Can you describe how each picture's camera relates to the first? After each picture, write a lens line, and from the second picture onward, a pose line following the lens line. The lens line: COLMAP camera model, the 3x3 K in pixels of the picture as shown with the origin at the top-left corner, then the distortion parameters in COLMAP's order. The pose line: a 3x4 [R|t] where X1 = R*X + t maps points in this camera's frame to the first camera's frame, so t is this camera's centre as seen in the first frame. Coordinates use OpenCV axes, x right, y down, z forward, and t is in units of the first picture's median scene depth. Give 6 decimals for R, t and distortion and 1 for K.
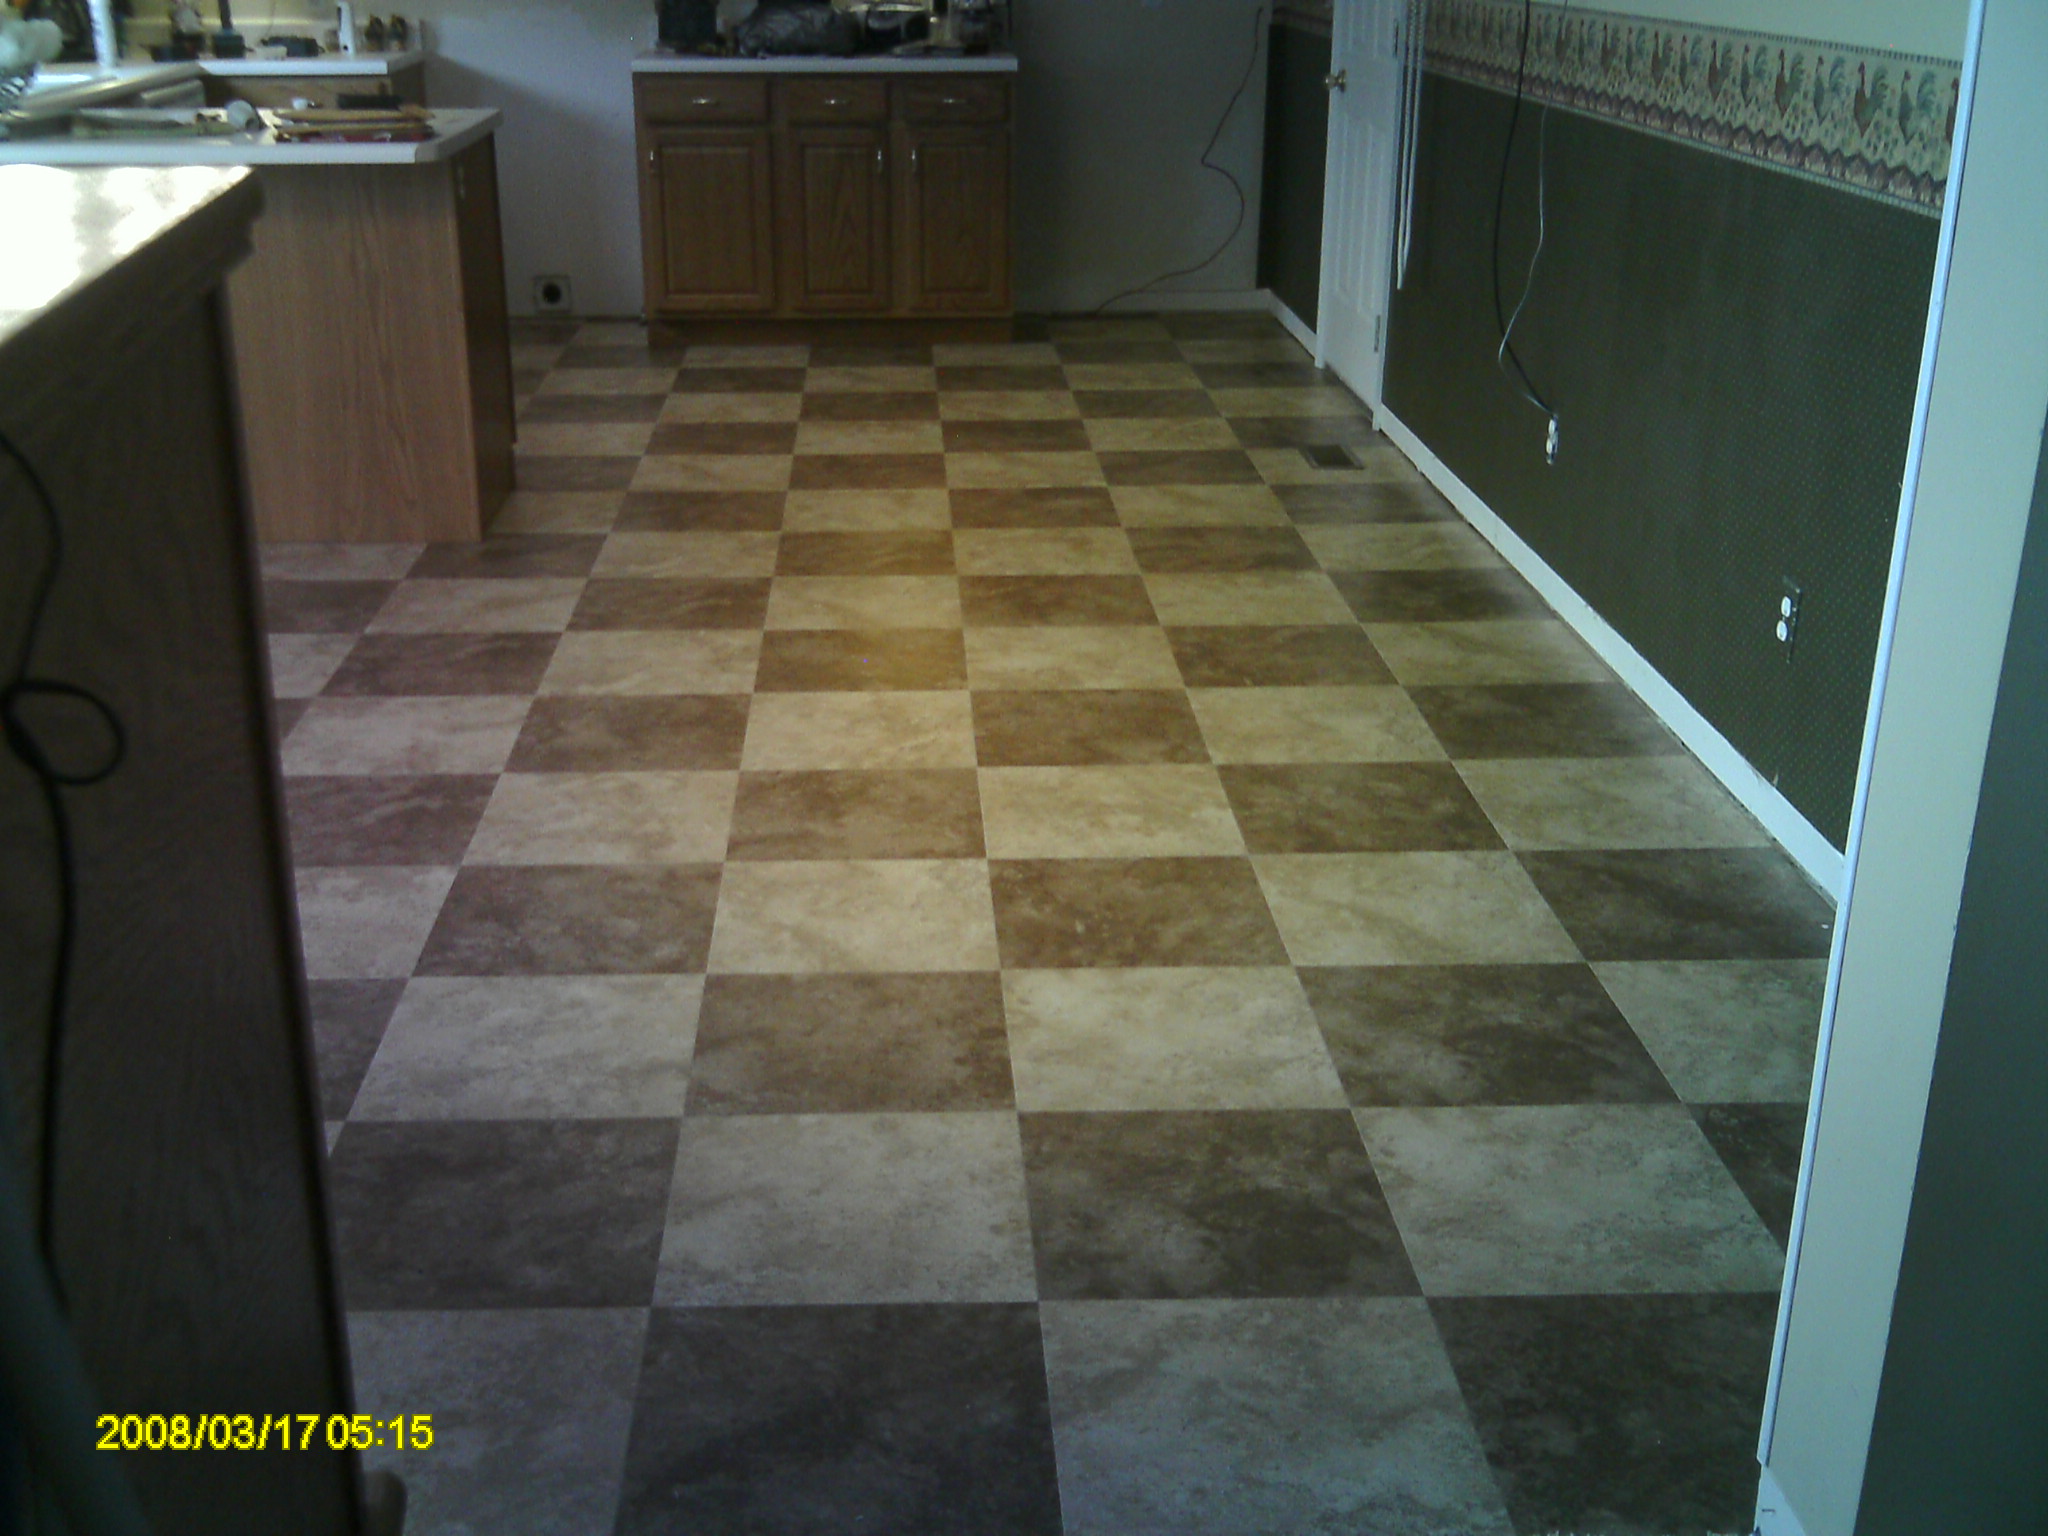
lens RADIAL K [[2275.2, 0, 1024.0], [0, 2275.2, 768.0], [0, 0, 1]] dist [-0.044643, -0.006122]
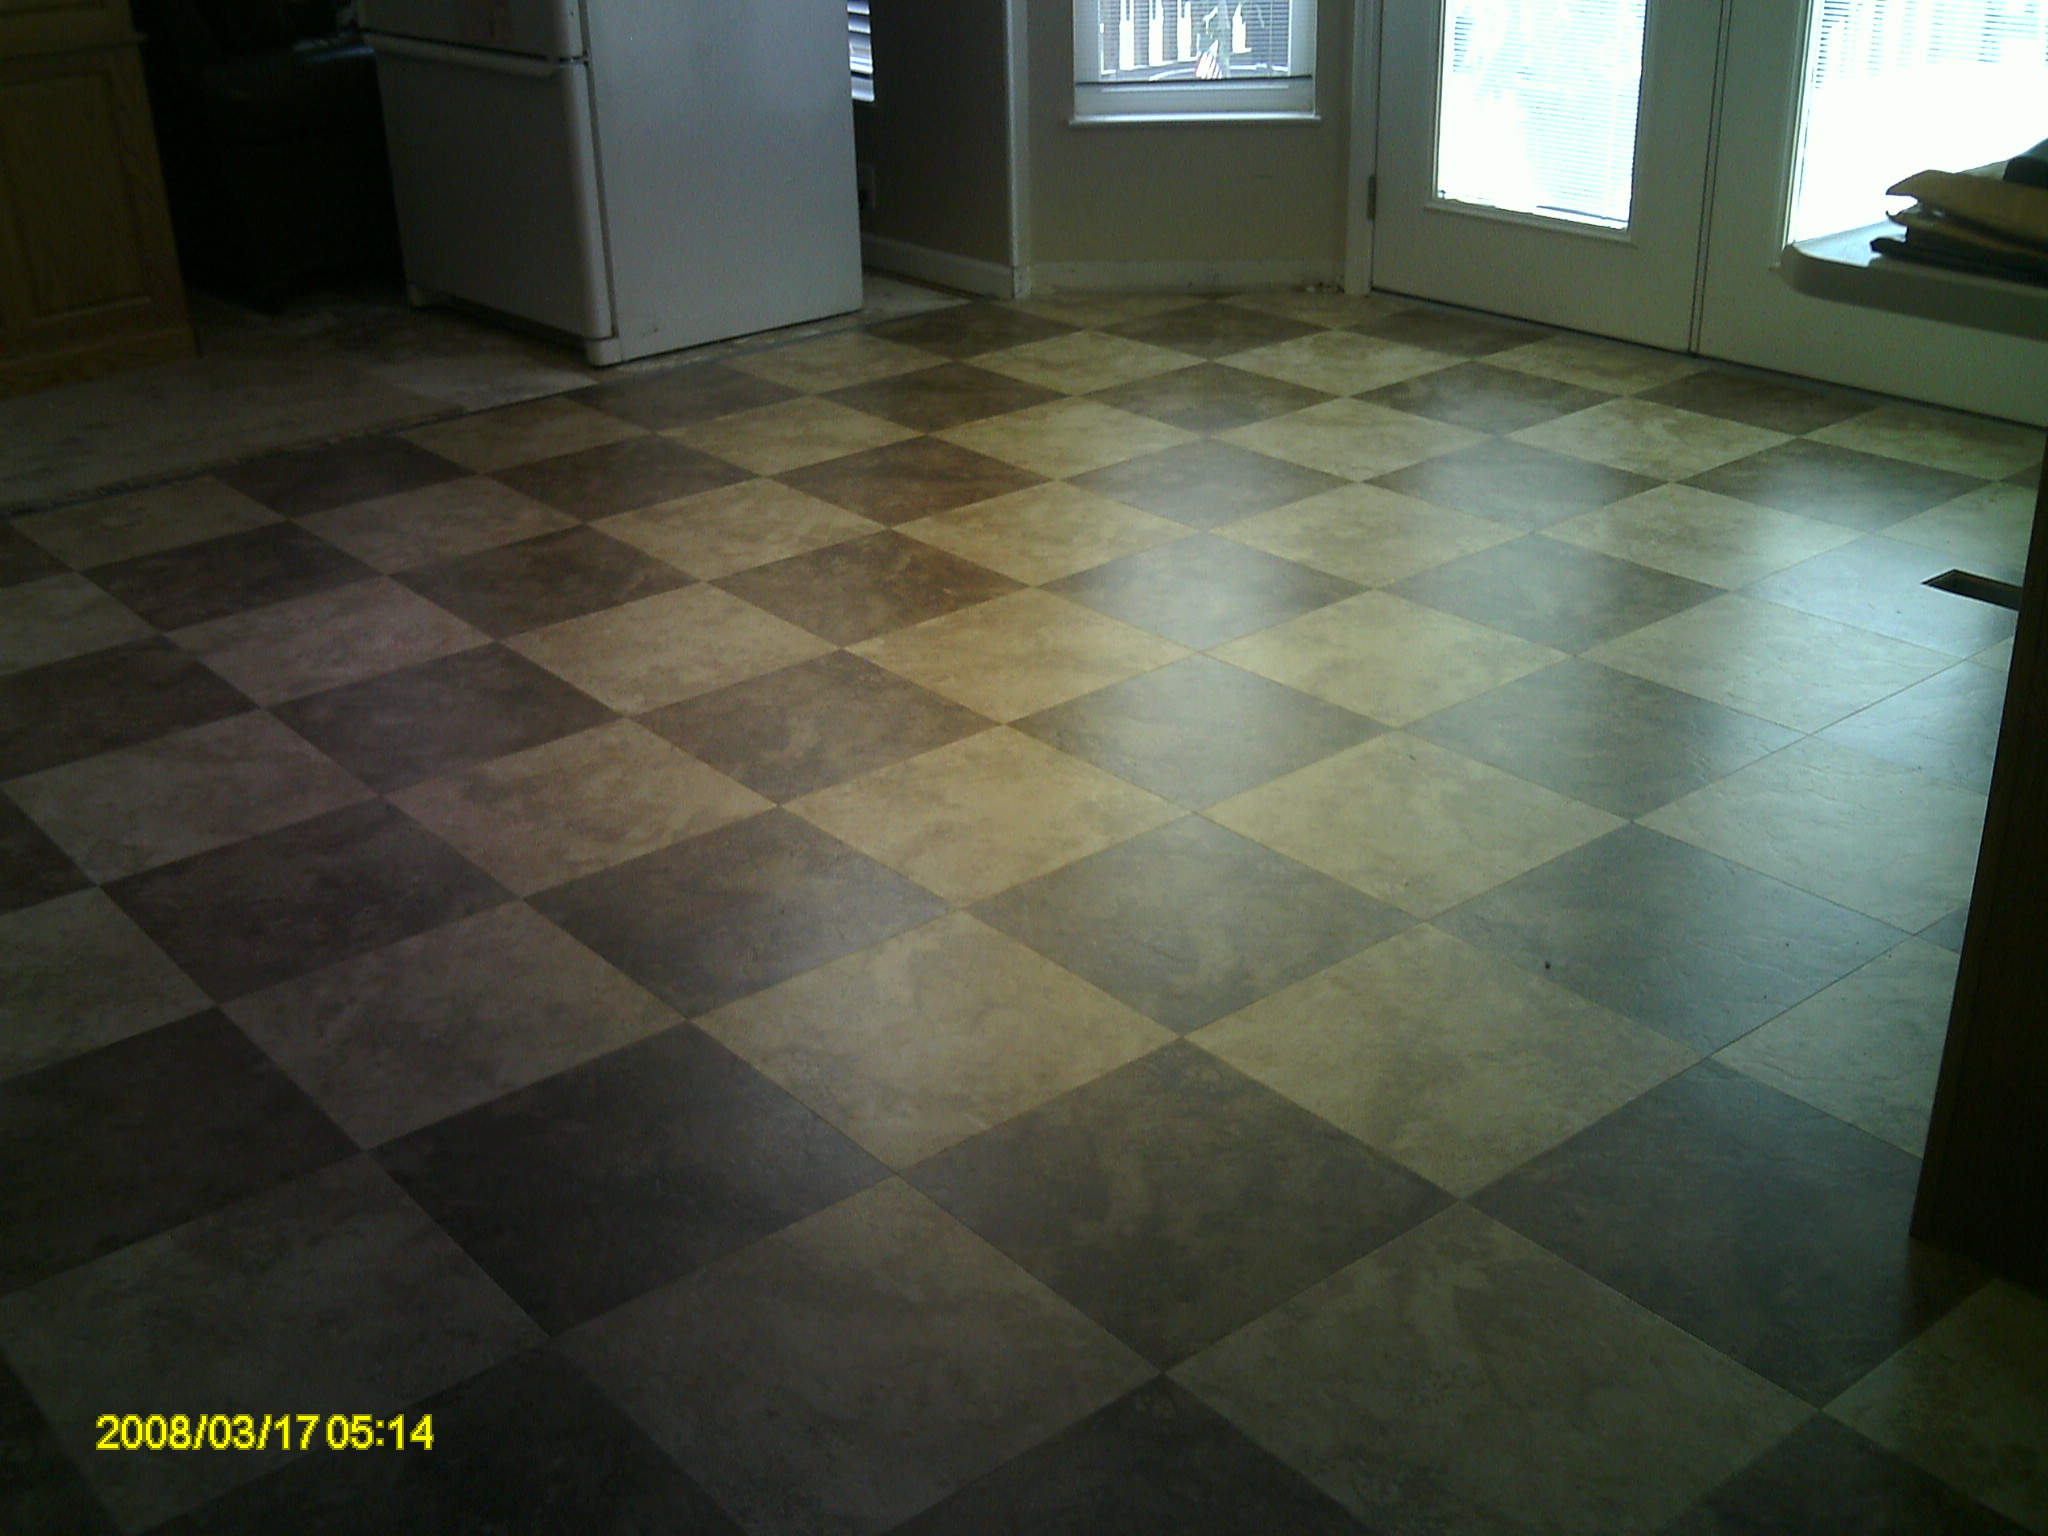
lens RADIAL K [[2275.2, 0, 1024.0], [0, 2275.2, 768.0], [0, 0, 1]] dist [-0.044643, -0.006122]
pose [[-0.801445, 0.261429, -0.537904, 0.148583], [-0.196746, 0.734095, 0.649920, -0.609680], [0.564780, 0.626705, -0.536902, 1.621133]]
